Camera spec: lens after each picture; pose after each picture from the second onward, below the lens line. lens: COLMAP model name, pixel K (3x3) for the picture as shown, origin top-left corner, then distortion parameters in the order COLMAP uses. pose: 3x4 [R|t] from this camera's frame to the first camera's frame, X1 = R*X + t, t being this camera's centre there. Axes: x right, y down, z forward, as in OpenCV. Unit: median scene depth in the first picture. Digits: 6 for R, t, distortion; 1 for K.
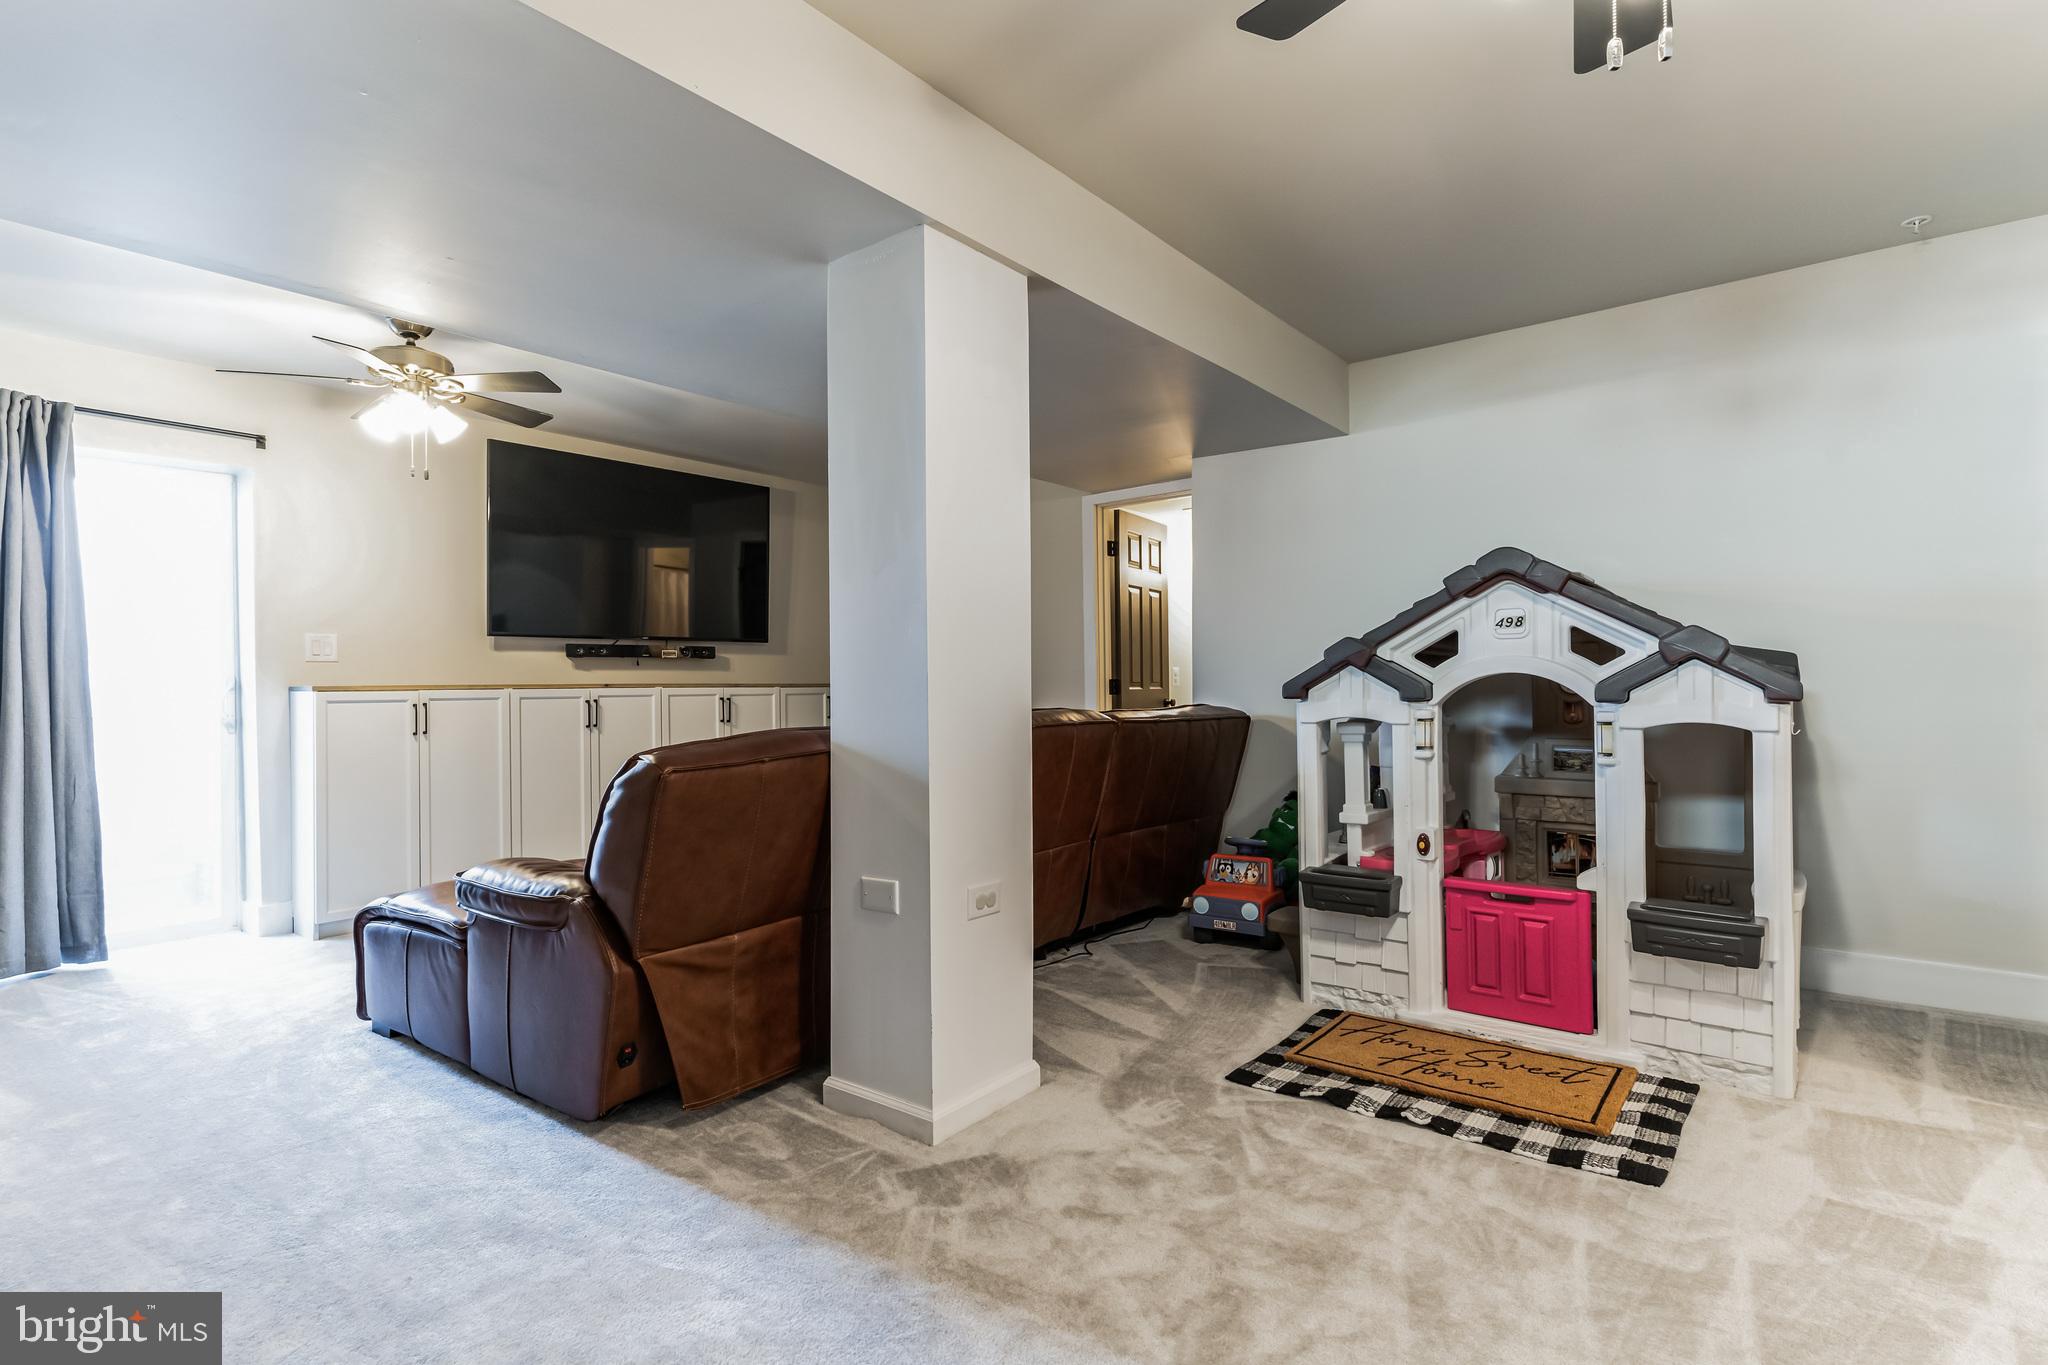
lens RADIAL K [[984.2, 0, 1014.7], [0, 984.2, 680.8], [0, 0, 1]] dist [0.002850, -0.000569]
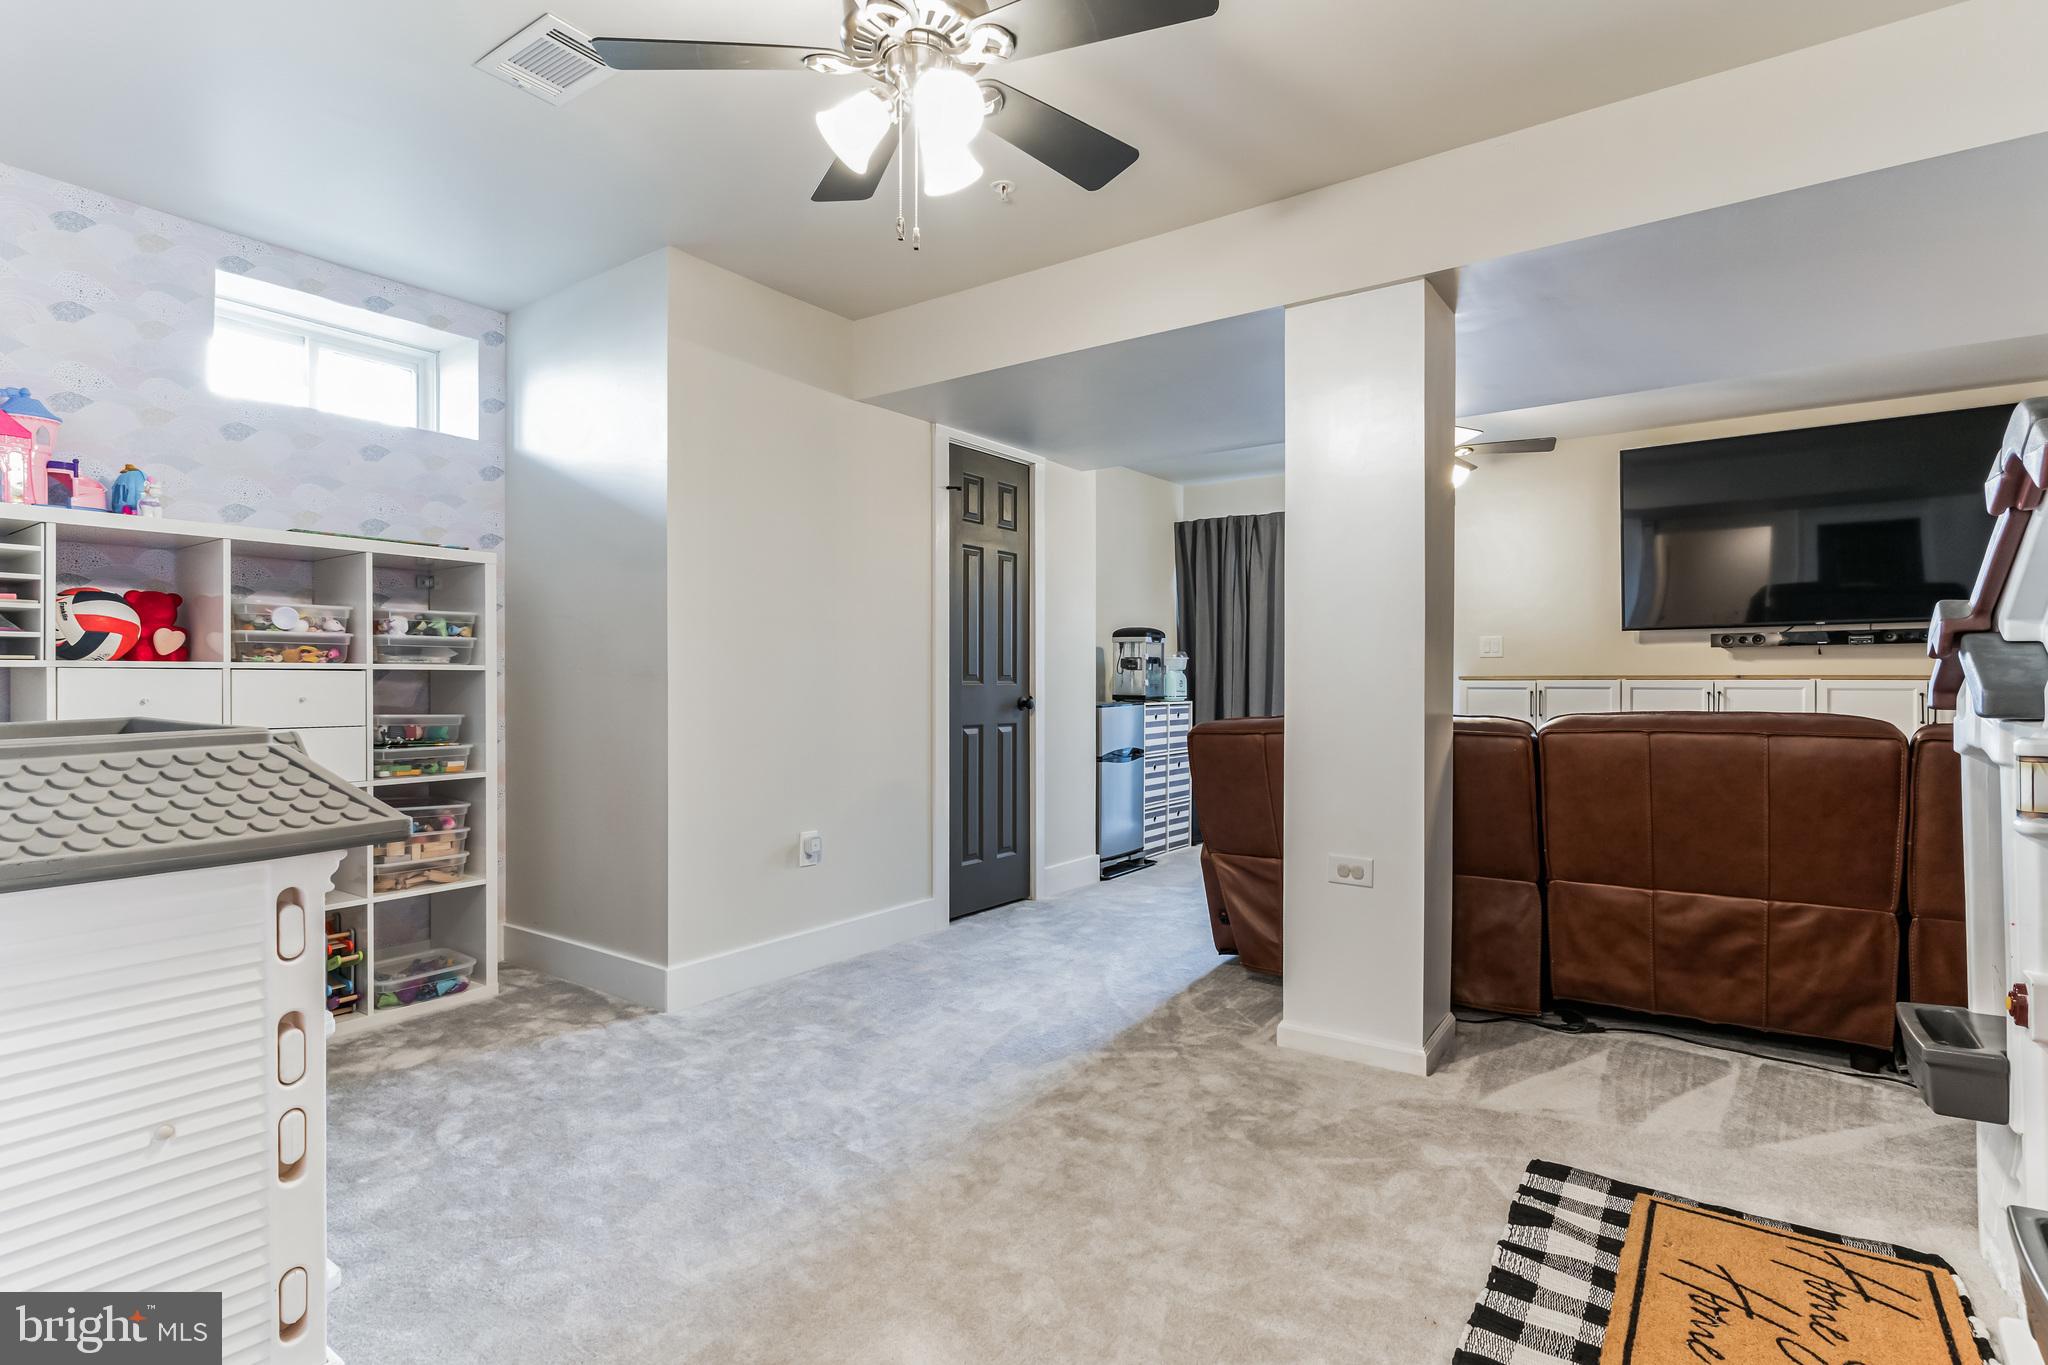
lens RADIAL K [[984.2, 0, 1014.7], [0, 984.2, 680.8], [0, 0, 1]] dist [0.002850, -0.000569]
pose [[0.055834, 0.006364, -0.998420, 0.898511], [-0.002178, 0.999978, 0.006253, 0.007705], [0.998438, 0.001826, 0.055846, 0.481154]]
